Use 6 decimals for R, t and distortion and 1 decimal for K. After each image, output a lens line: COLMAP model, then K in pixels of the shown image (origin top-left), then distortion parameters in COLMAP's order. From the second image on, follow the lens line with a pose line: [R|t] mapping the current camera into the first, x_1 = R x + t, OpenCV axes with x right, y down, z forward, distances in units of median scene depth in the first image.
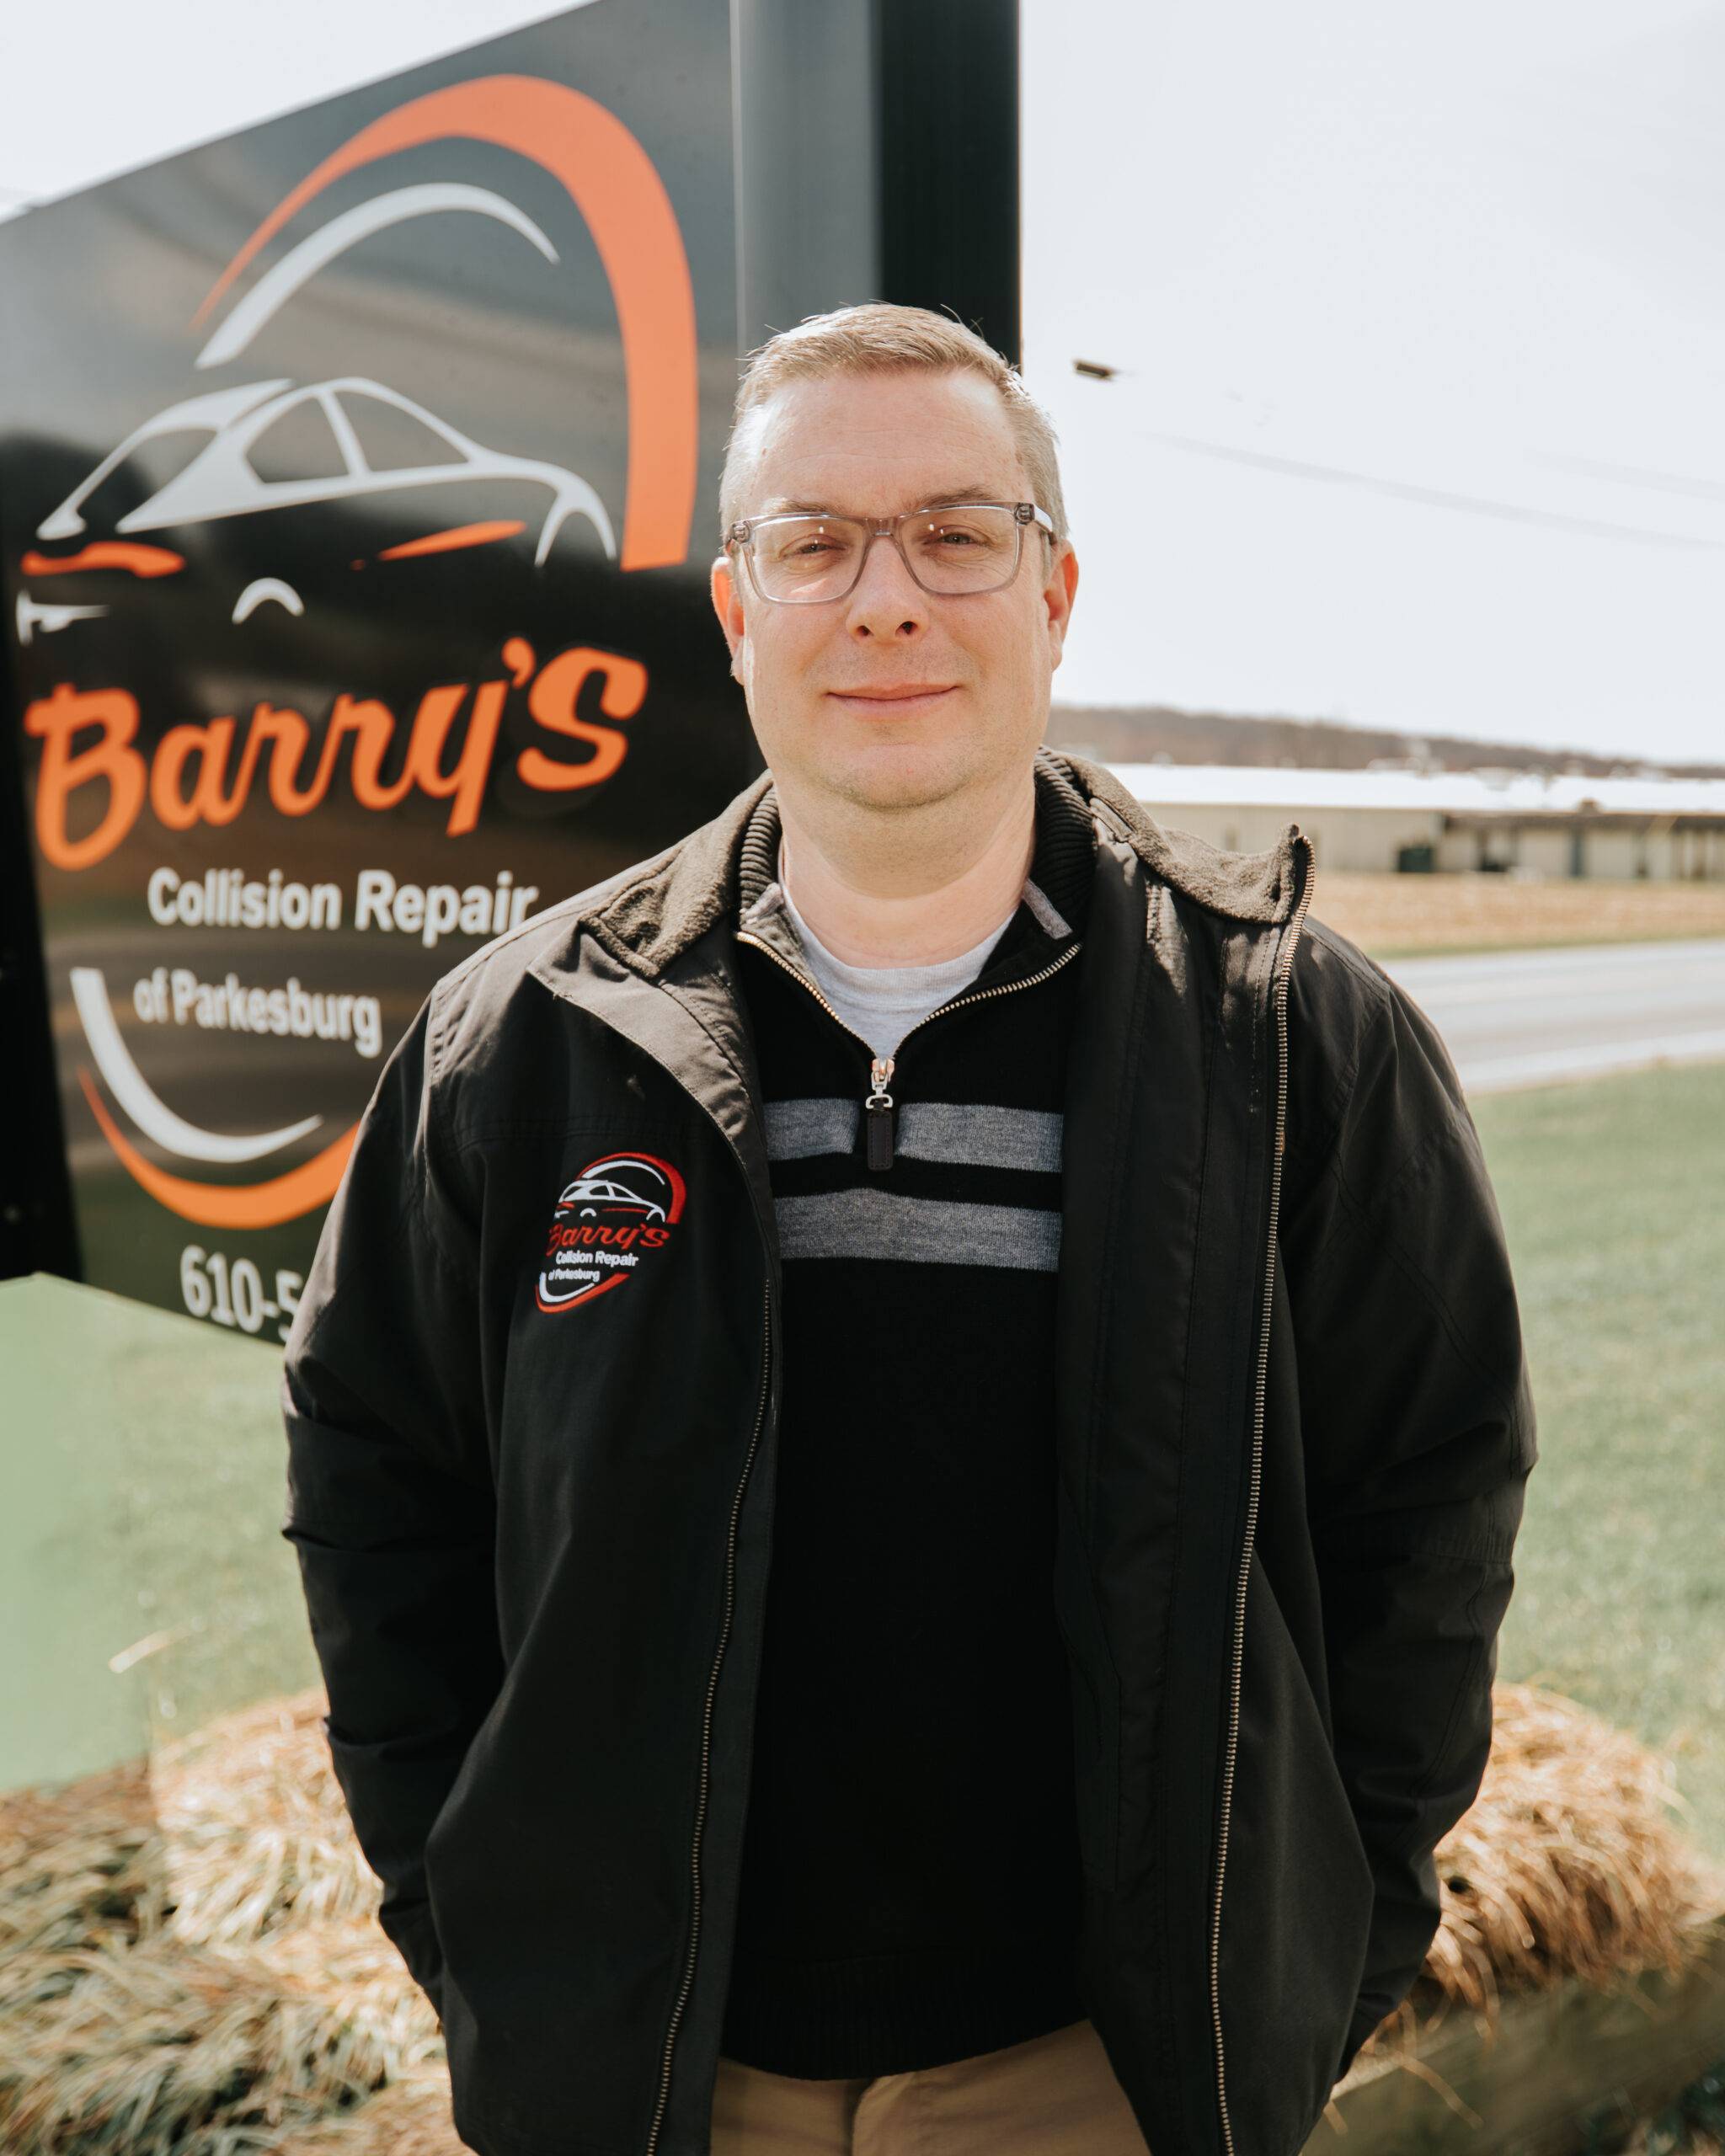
lens RADIAL K [[3250.8, 0, 862.5], [0, 3250.8, 1078.0], [0, 0, 1]] dist [0.001964, -0.029720]
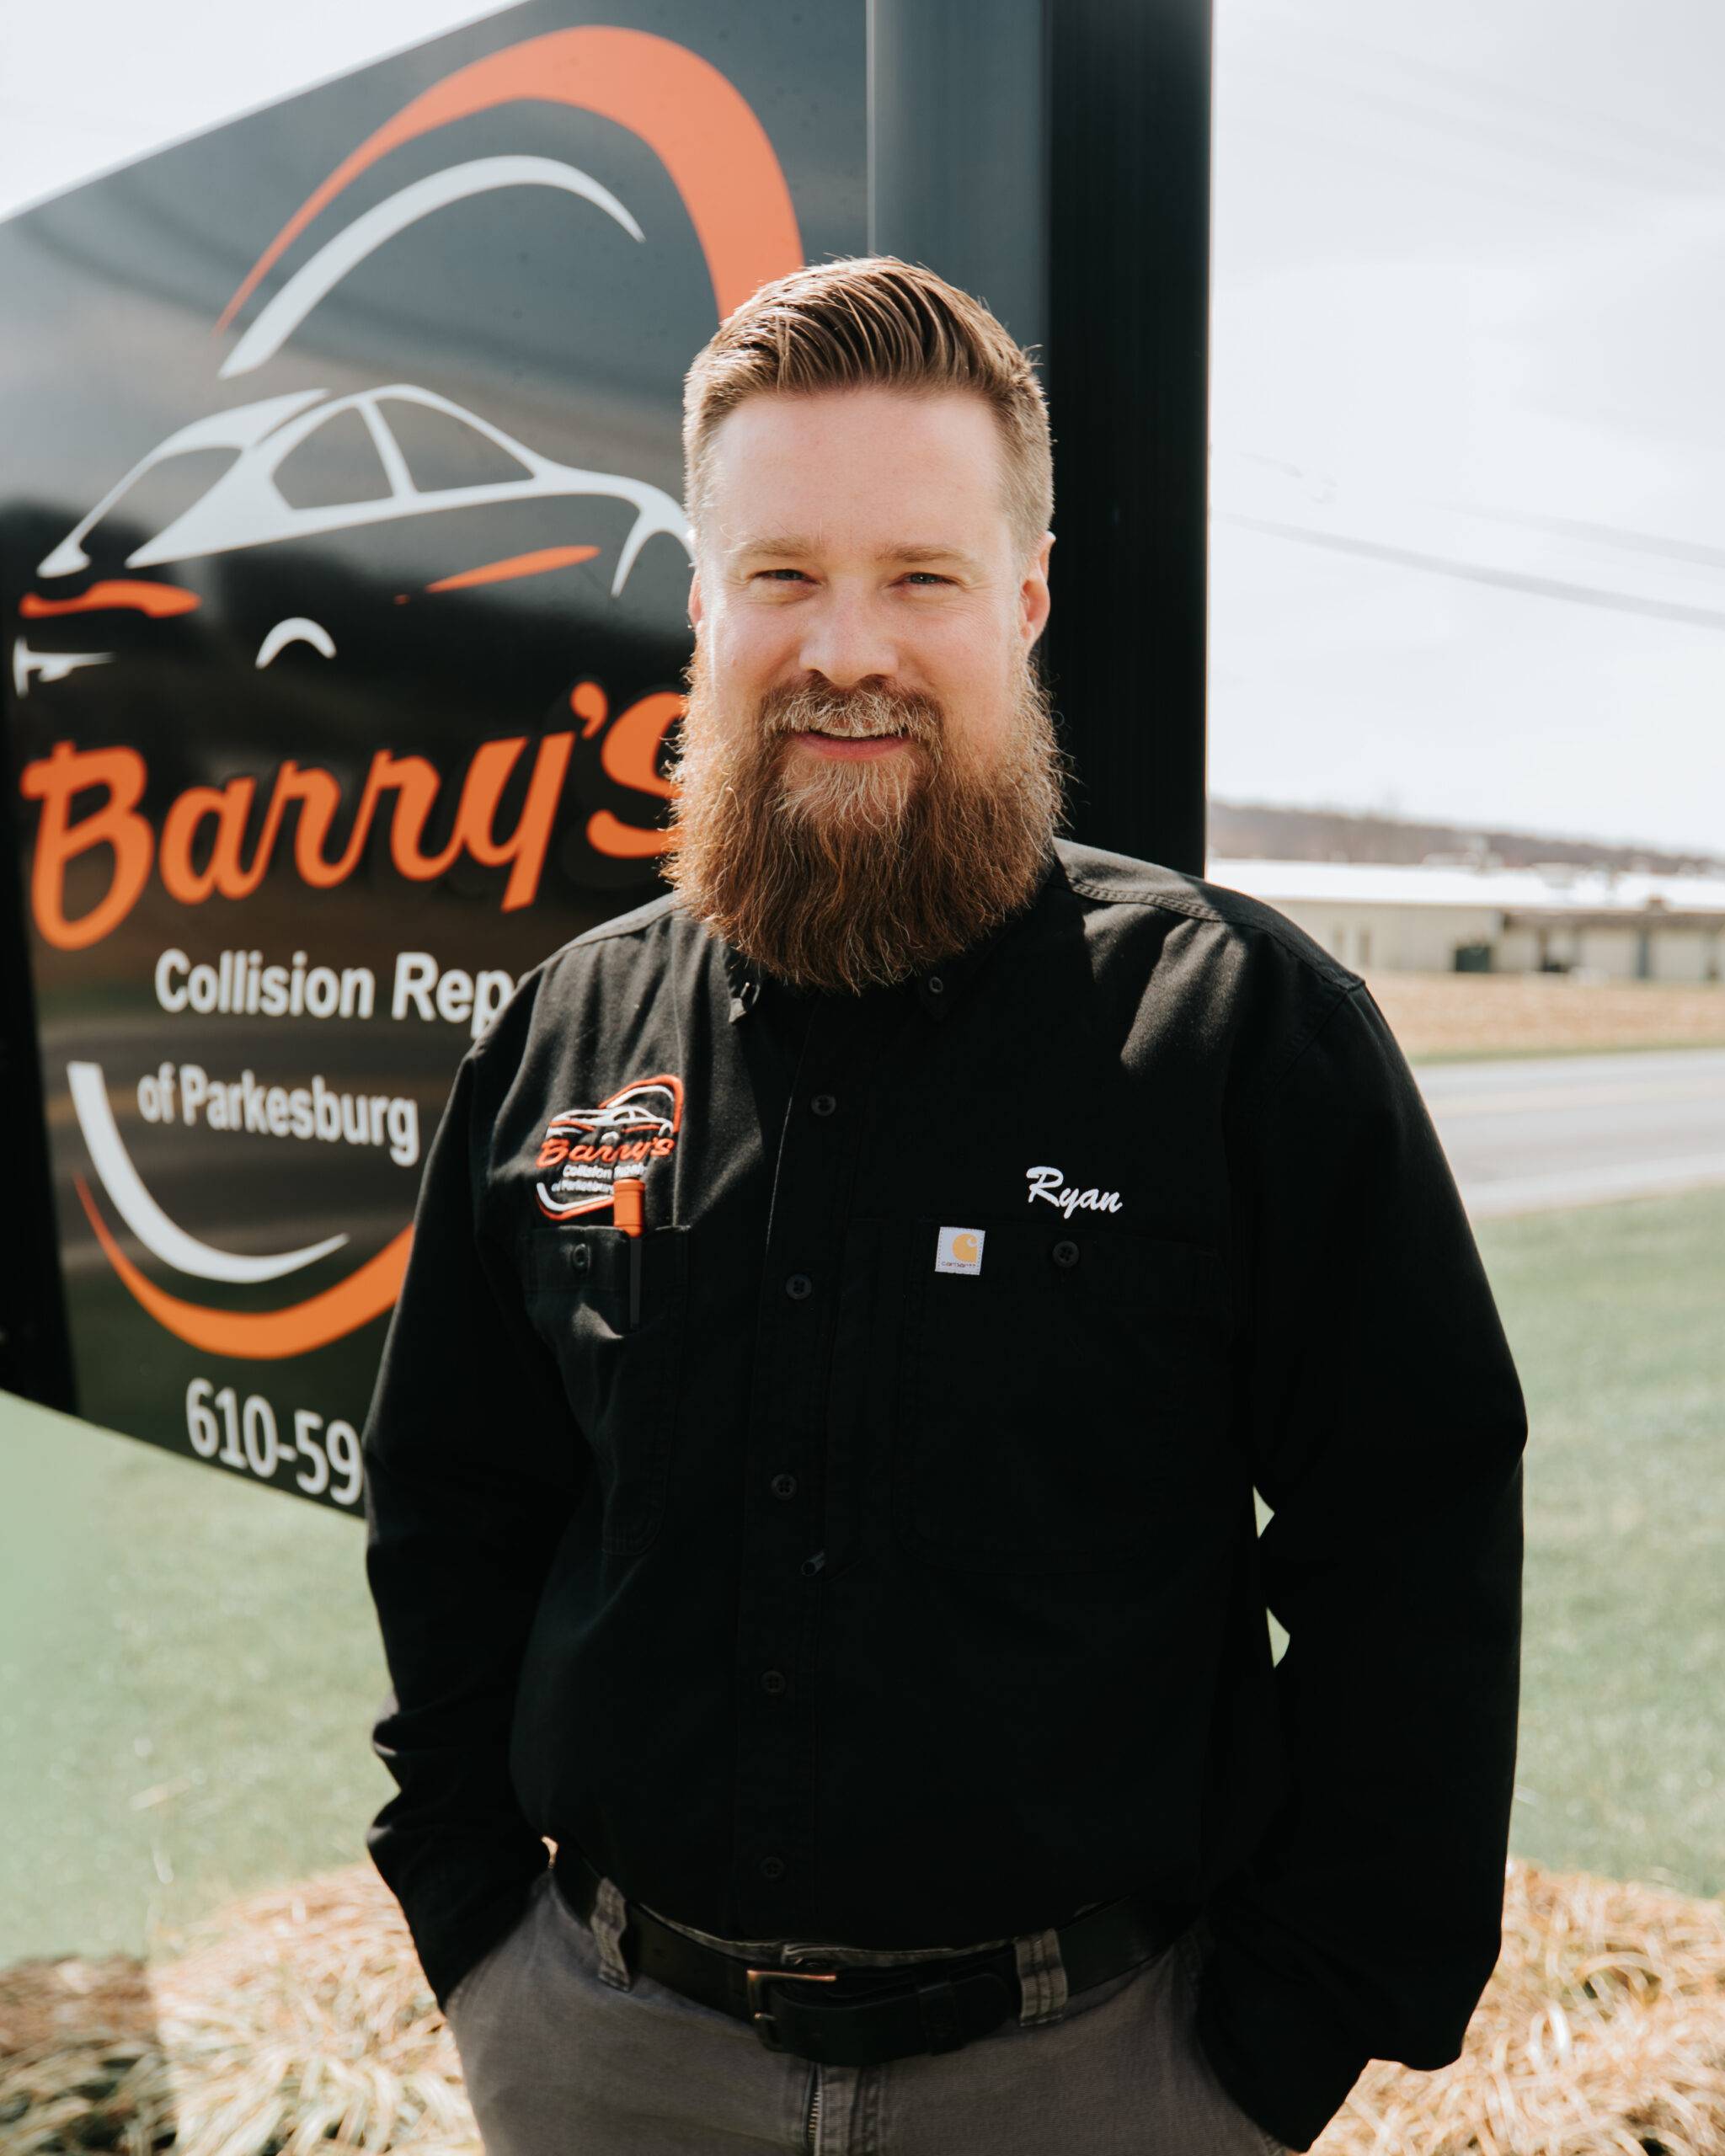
lens RADIAL K [[2509.1, 0, 657.7], [0, 2509.1, 1084.9], [0, 0, 1]] dist [-0.003873, -0.039215]
pose [[0.999741, 0.009482, -0.020693, -0.069183], [-0.009966, 0.999677, -0.023399, -0.013047], [0.020465, 0.023599, 0.999512, 0.324226]]
